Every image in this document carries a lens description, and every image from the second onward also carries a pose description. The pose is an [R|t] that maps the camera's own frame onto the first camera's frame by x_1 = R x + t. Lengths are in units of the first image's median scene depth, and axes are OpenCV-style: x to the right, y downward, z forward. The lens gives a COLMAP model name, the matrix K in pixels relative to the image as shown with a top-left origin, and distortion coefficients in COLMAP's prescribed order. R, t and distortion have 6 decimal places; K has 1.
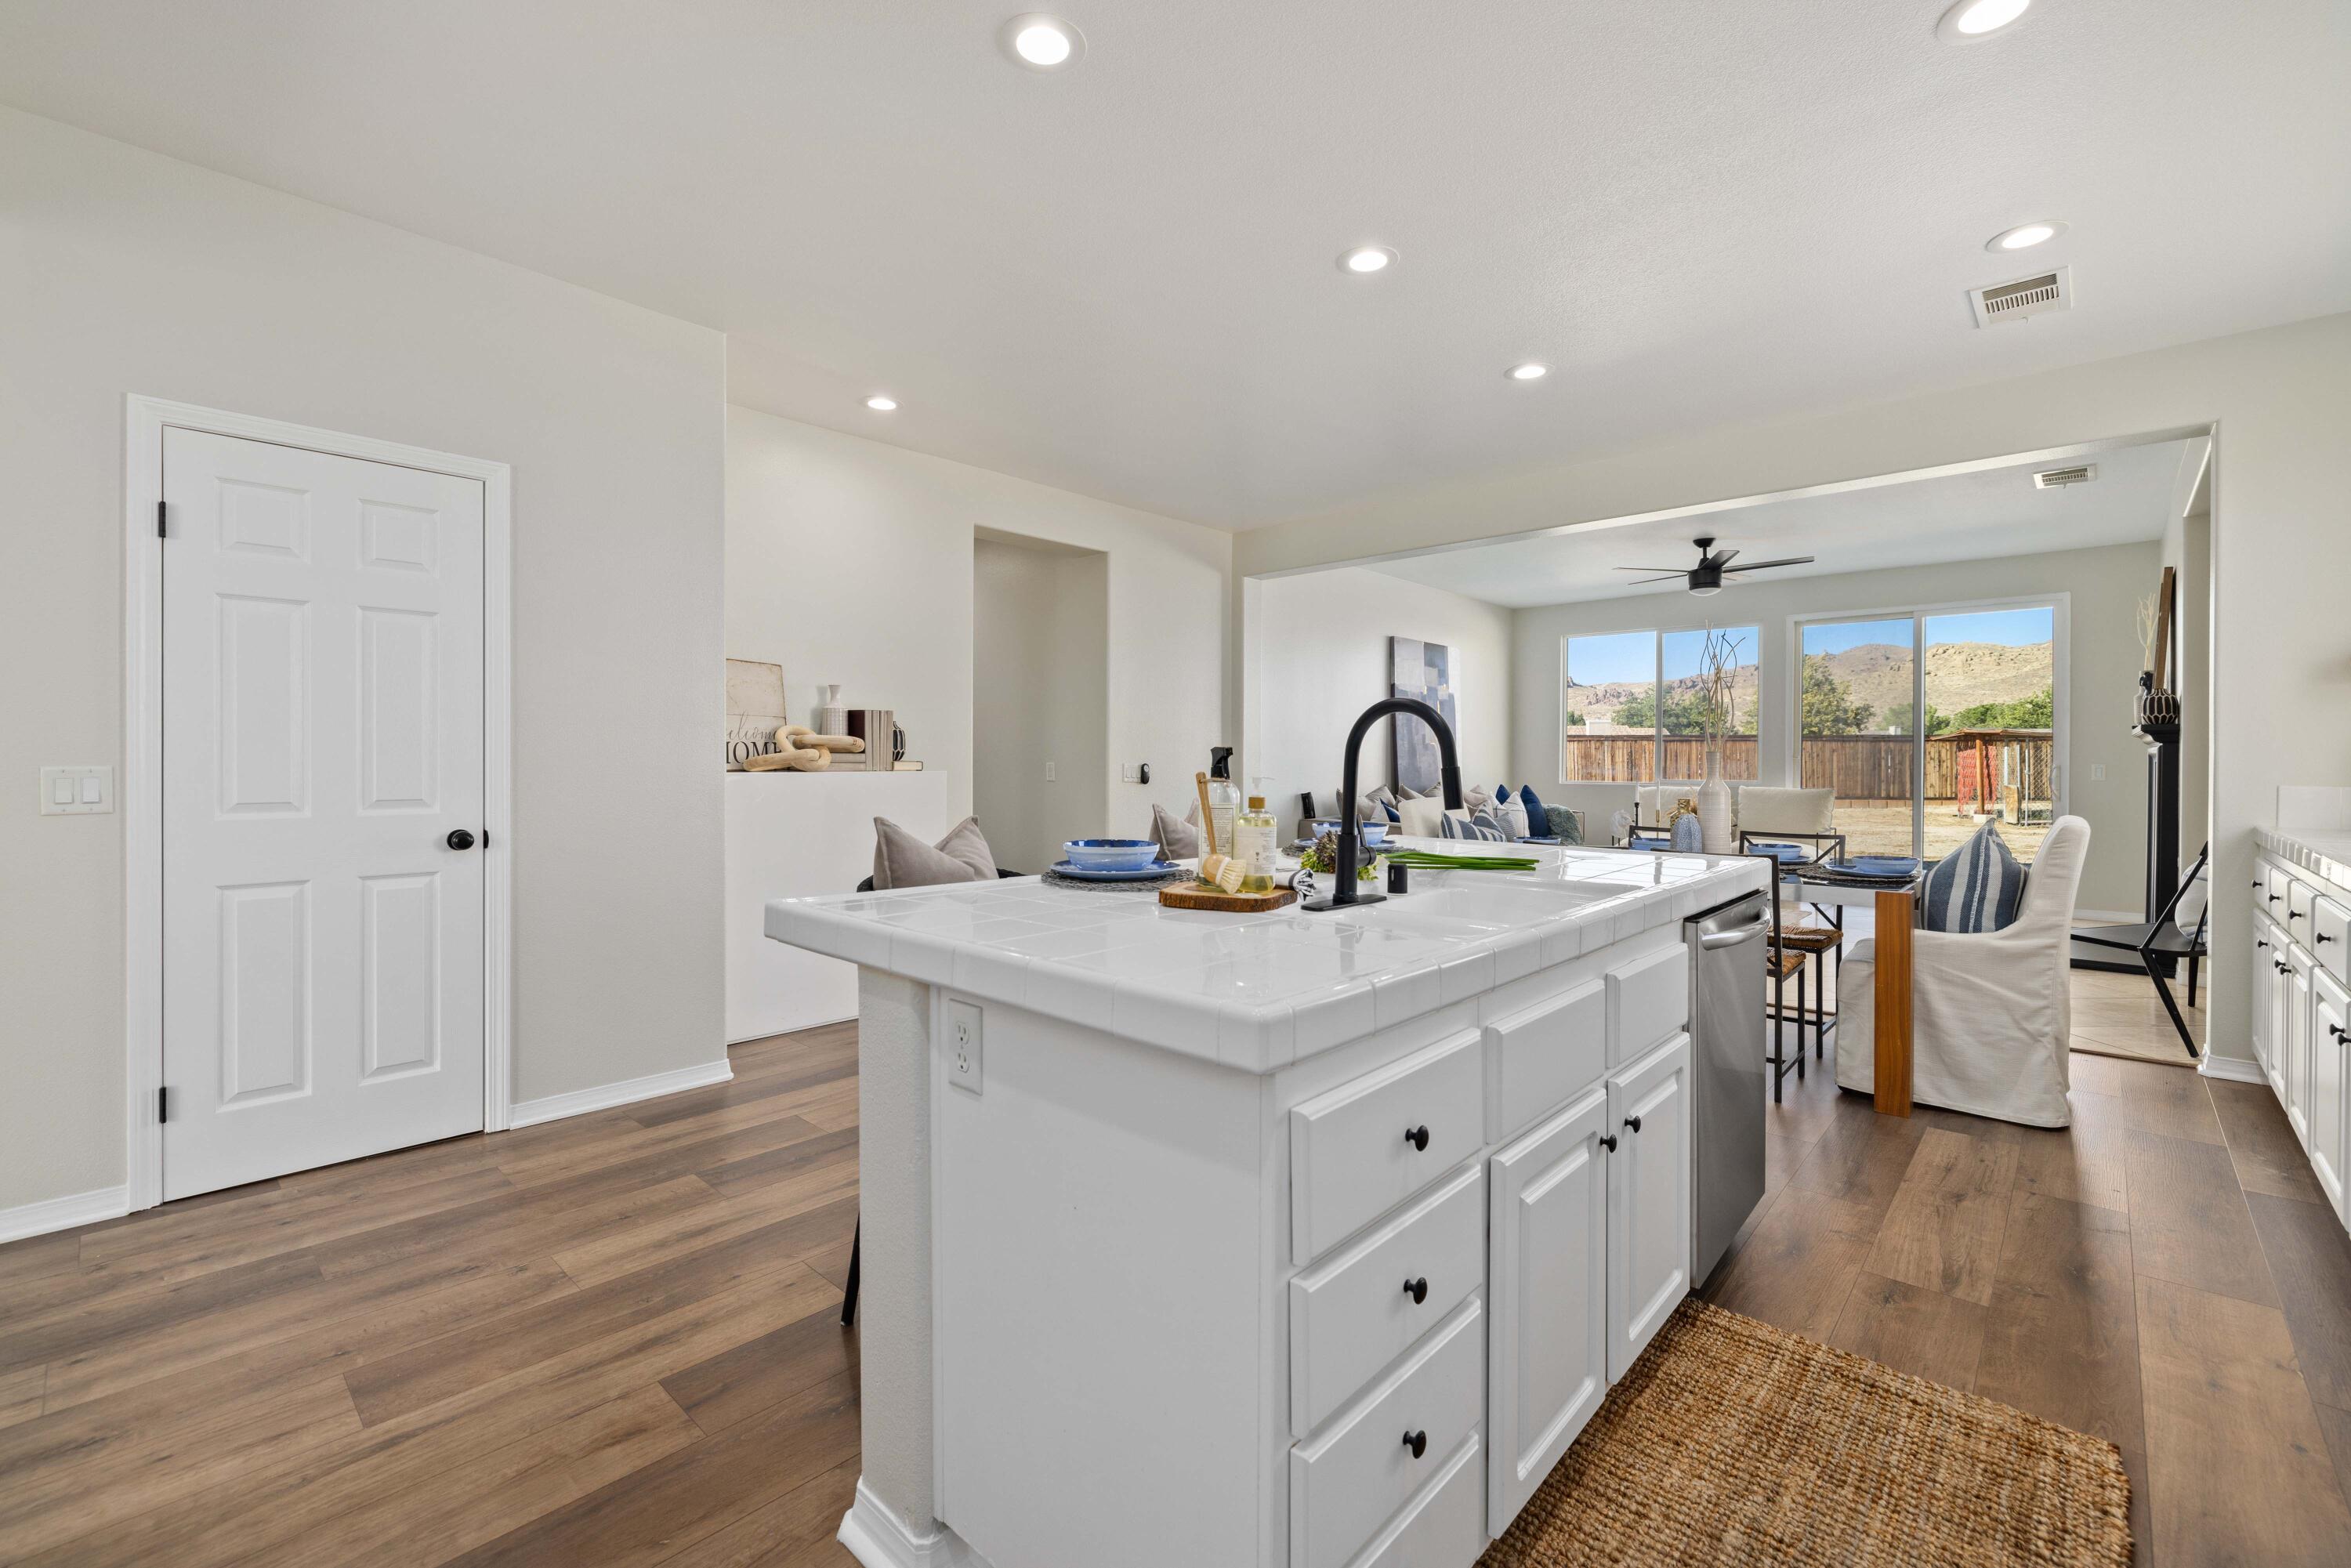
lens RADIAL K [[1013.3, 0, 1177.0], [0, 1013.3, 768.5], [0, 0, 1]] dist [0.000408, 0.000081]
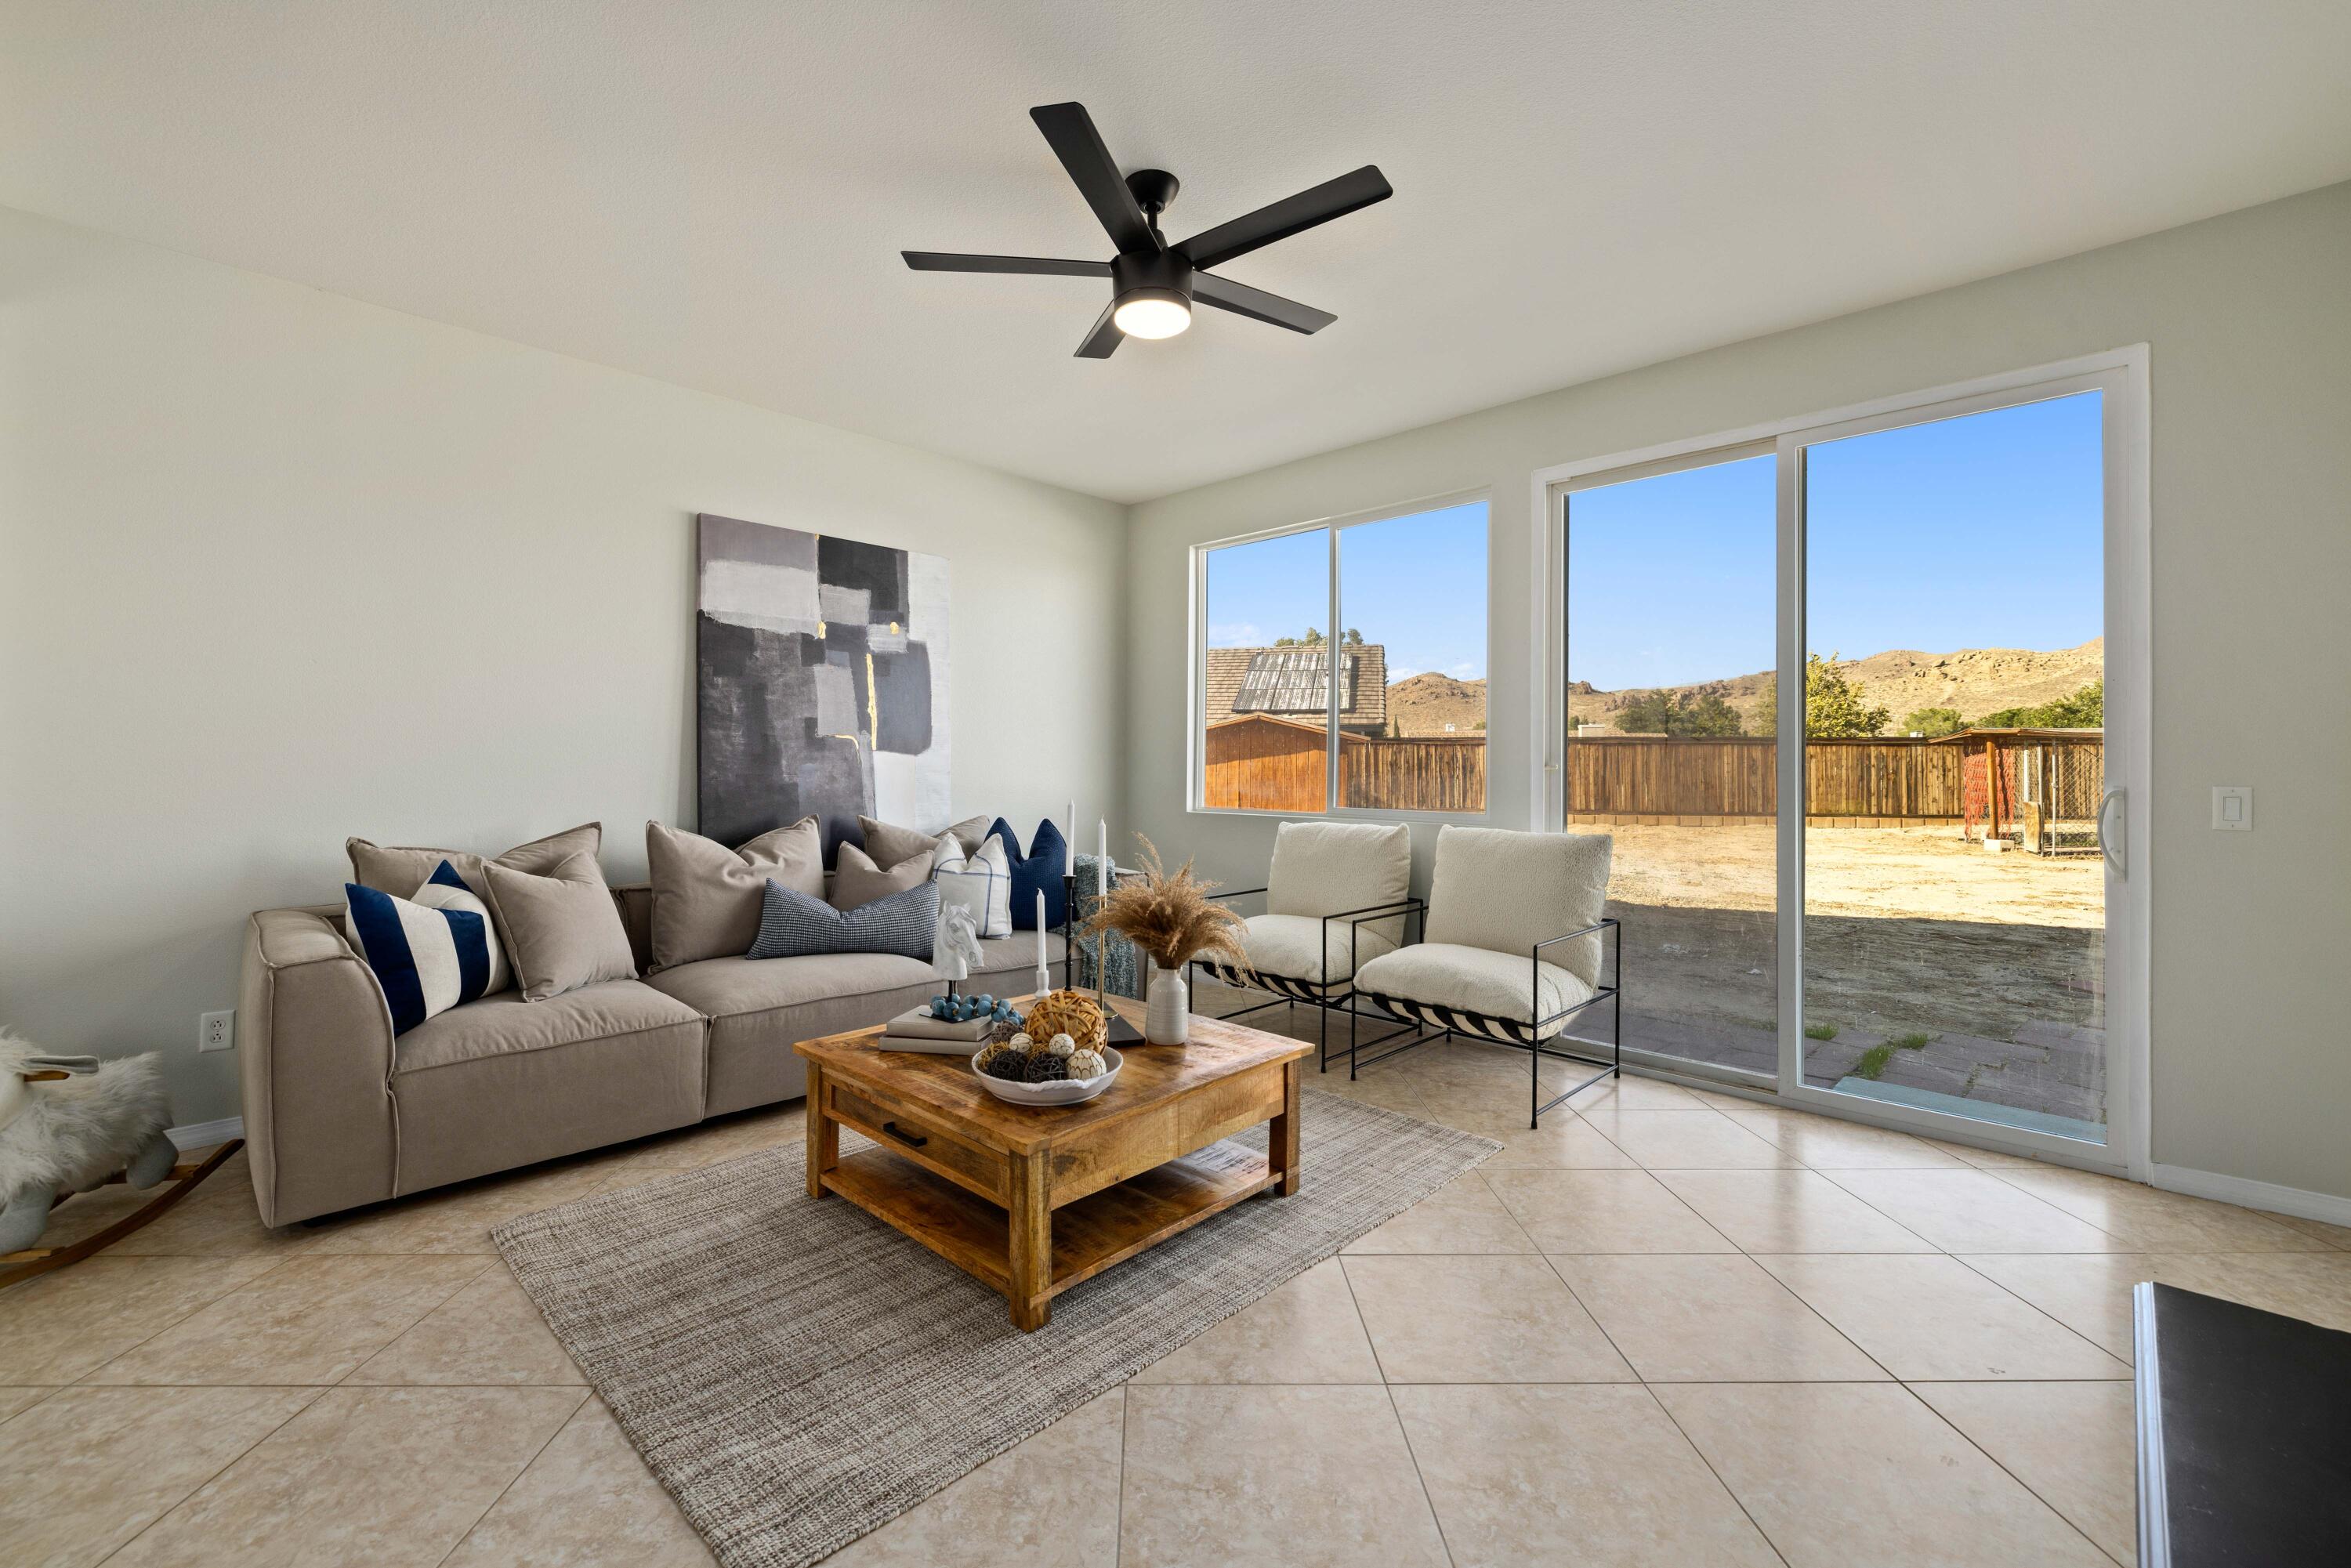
lens RADIAL K [[992.3, 0, 1178.4], [0, 992.3, 762.3], [0, 0, 1]] dist [-0.000657, -0.000183]
pose [[0.999620, 0.001759, -0.027521, 0.419632], [-0.002079, 0.999930, -0.011632, -0.006286], [0.027499, 0.011685, 0.999554, 0.493695]]
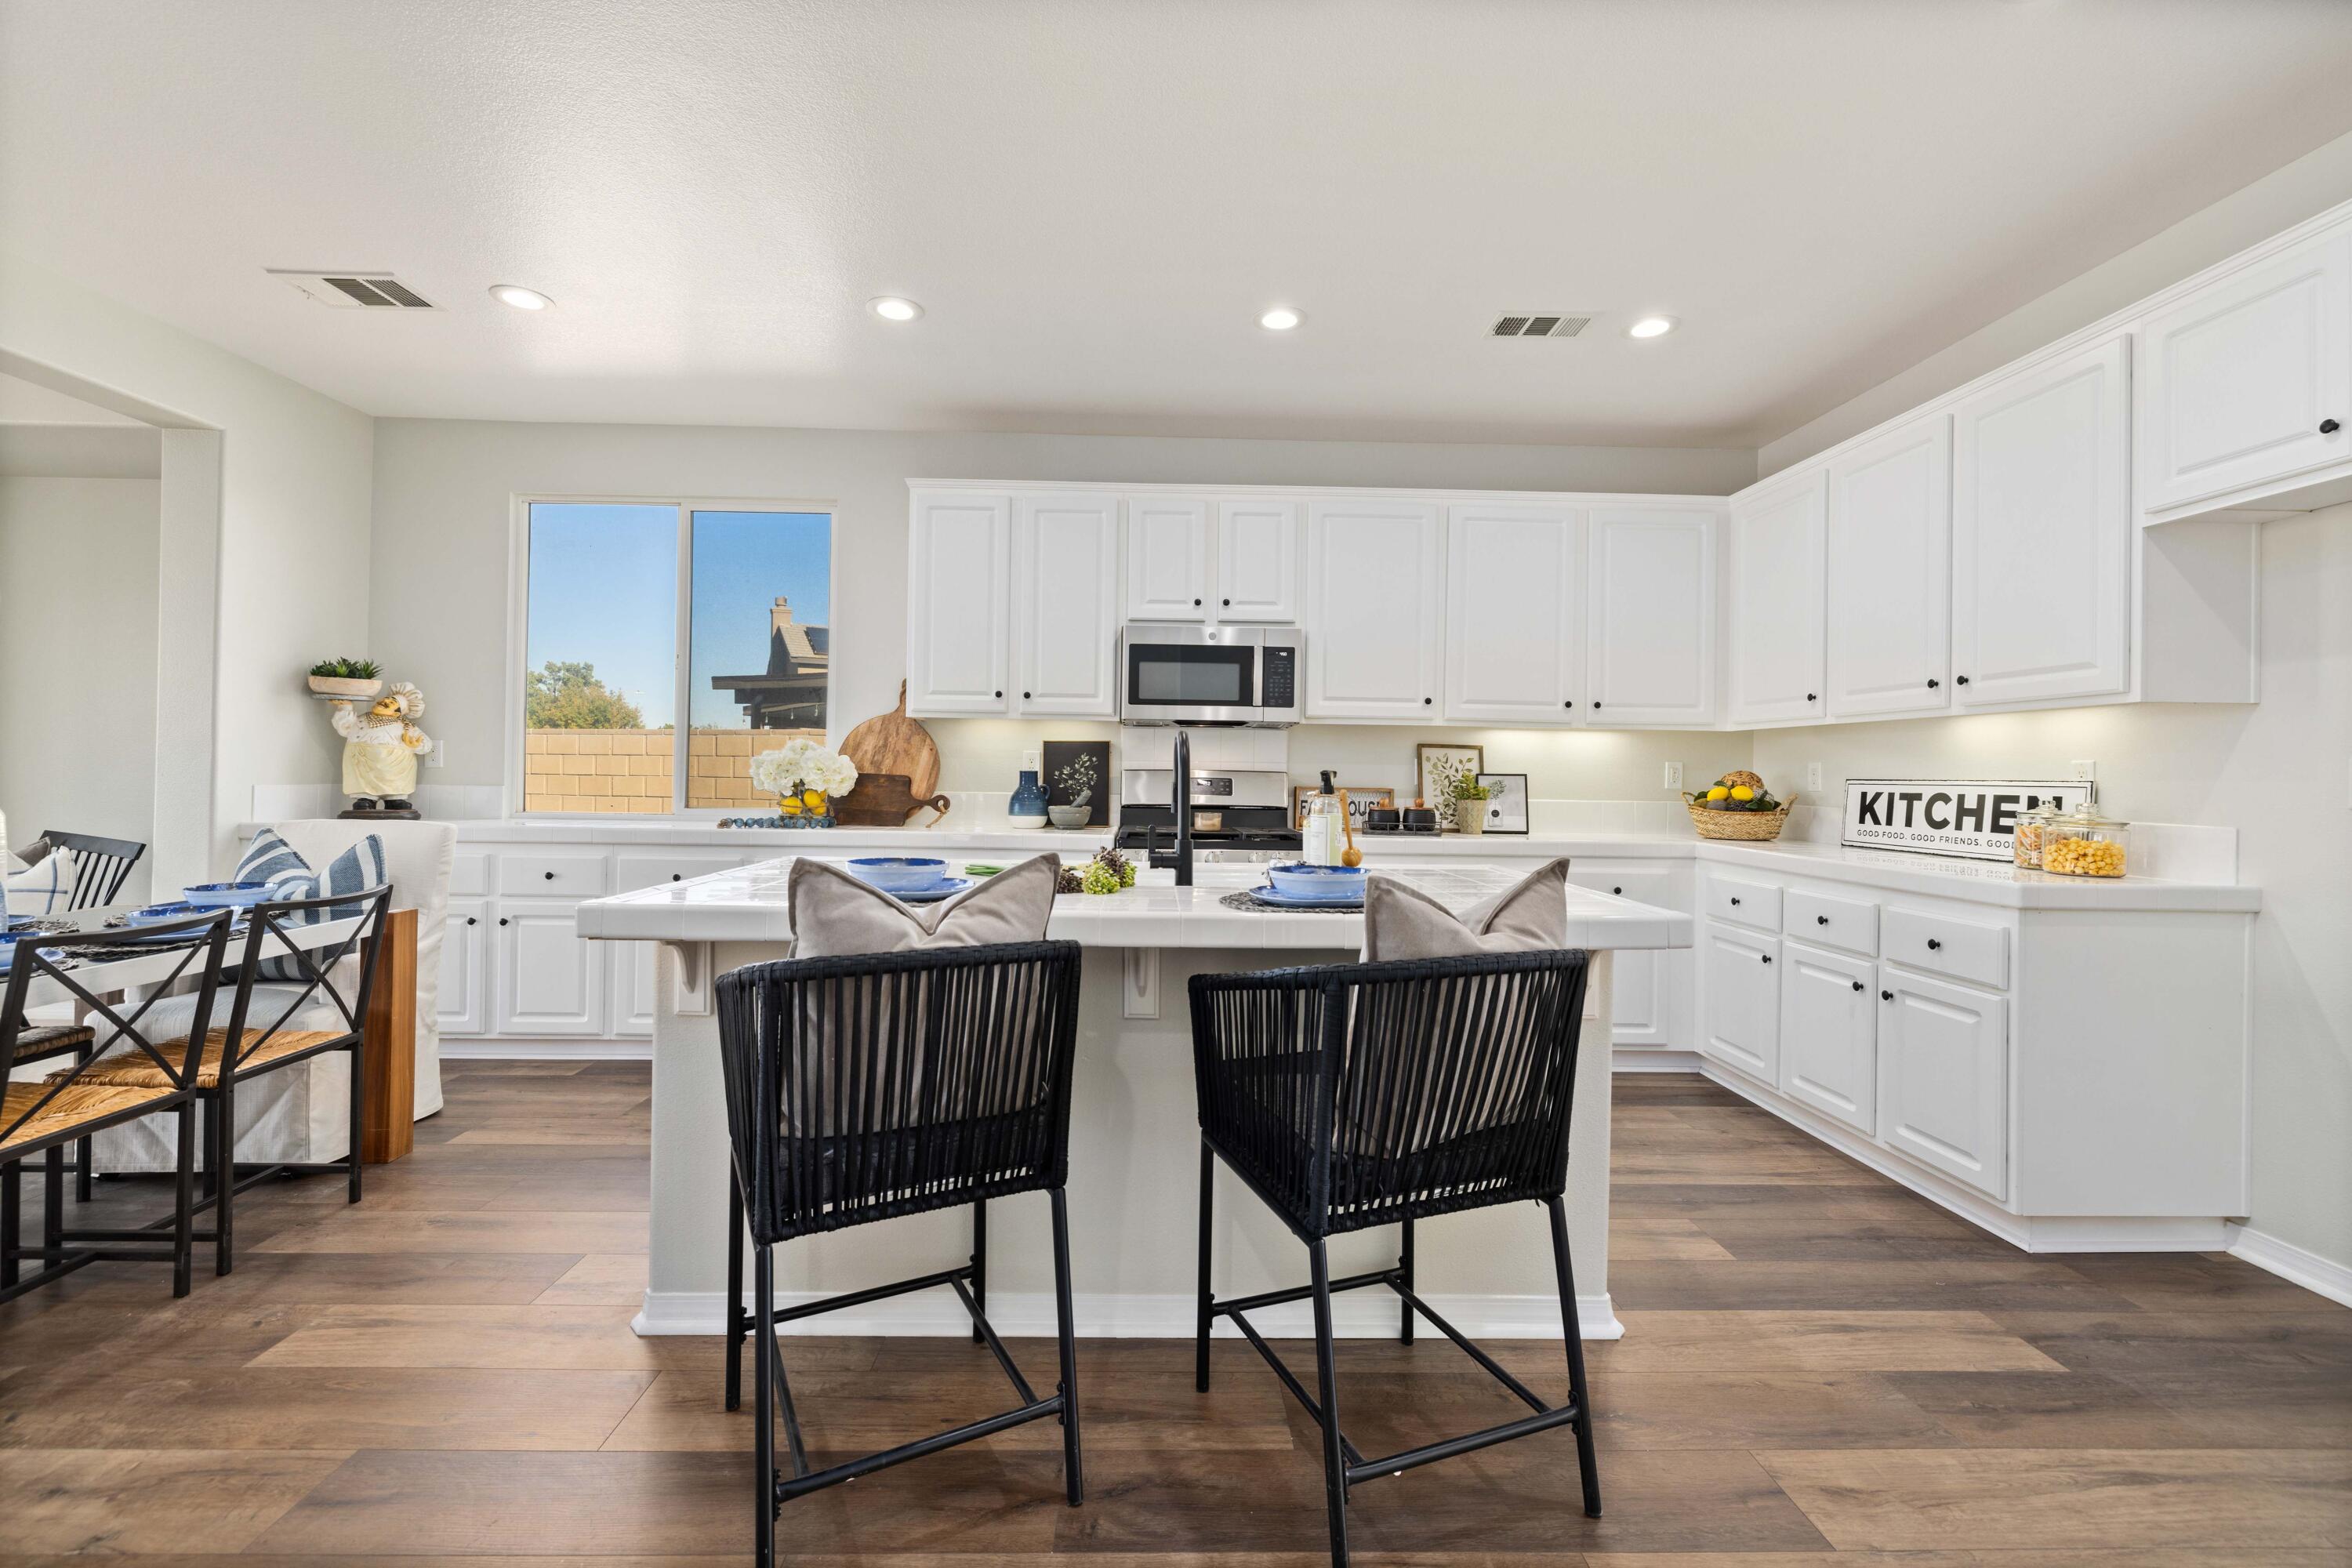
lens RADIAL K [[992.8, 0, 1178.9], [0, 992.8, 762.3], [0, 0, 1]] dist [-0.000657, -0.000183]
pose [[-0.692489, -0.001792, 0.721427, -0.149170], [-0.009631, 0.999931, -0.006761, -0.003543], [-0.721365, -0.011630, -0.692458, 0.400963]]
